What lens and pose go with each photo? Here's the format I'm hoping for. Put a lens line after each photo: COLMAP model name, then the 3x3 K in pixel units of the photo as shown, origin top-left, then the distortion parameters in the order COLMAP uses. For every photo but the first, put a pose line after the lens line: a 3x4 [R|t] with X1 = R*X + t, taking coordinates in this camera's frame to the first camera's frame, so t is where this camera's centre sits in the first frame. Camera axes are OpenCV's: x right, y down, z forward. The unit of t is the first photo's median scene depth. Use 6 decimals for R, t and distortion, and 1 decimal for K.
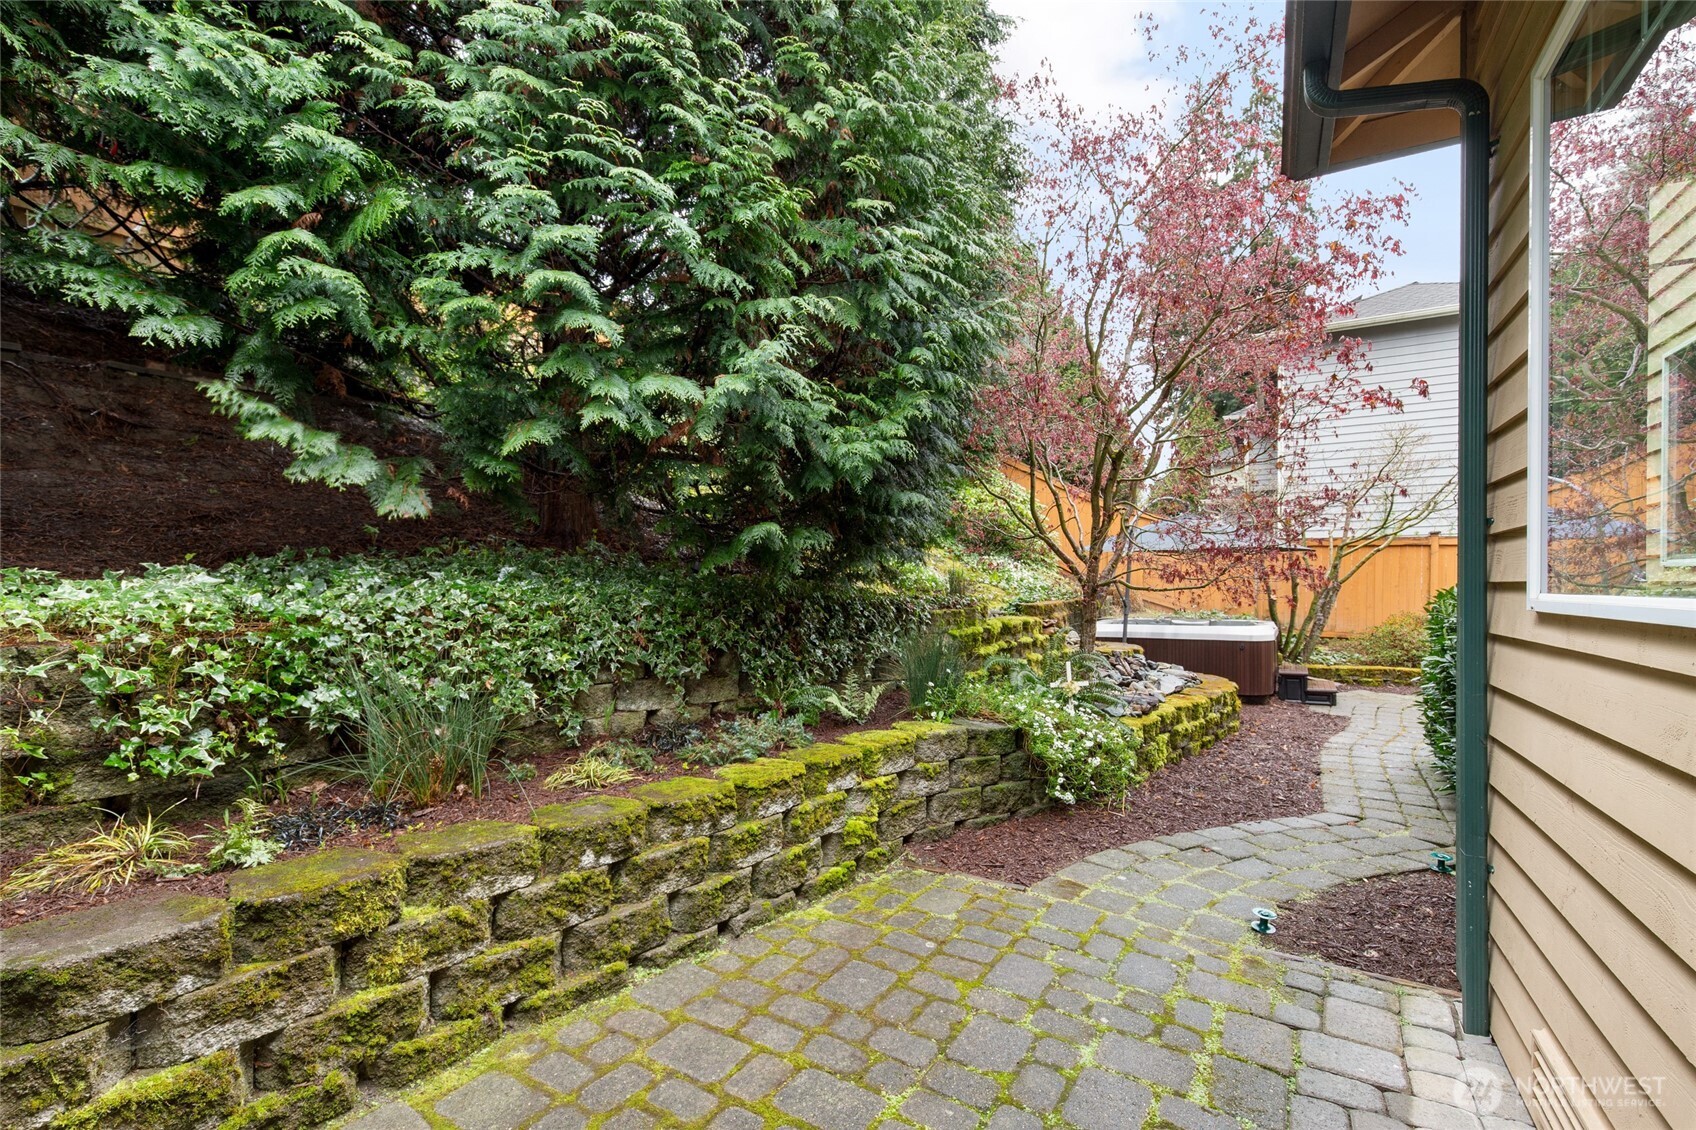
lens RADIAL K [[776.5, 0, 844.9], [0, 776.5, 602.4], [0, 0, 1]] dist [-0.000547, -0.000046]
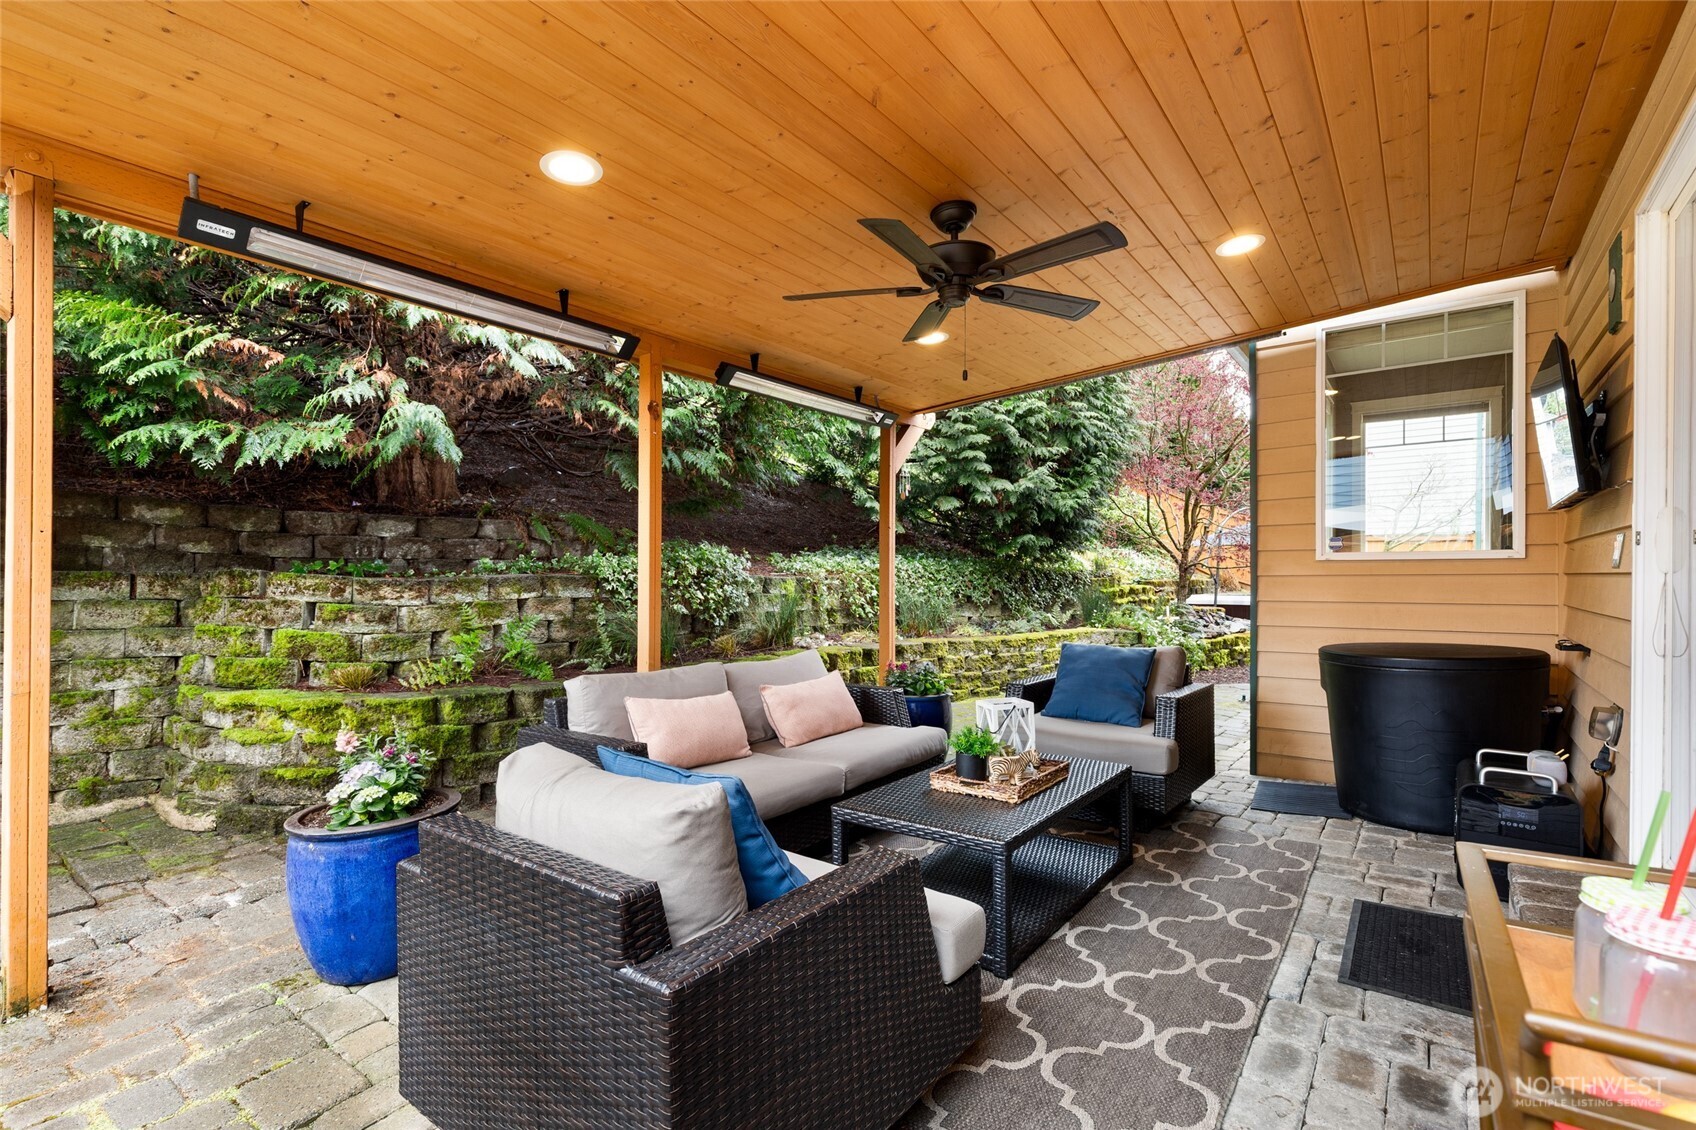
lens RADIAL K [[774.1, 0, 846.1], [0, 774.1, 582.6], [0, 0, 1]] dist [0.001372, -0.000671]
pose [[0.989810, 0.006705, -0.142239, -0.267805], [-0.008779, 0.999864, -0.013954, 0.069038], [0.142126, 0.015060, 0.989734, -1.202581]]
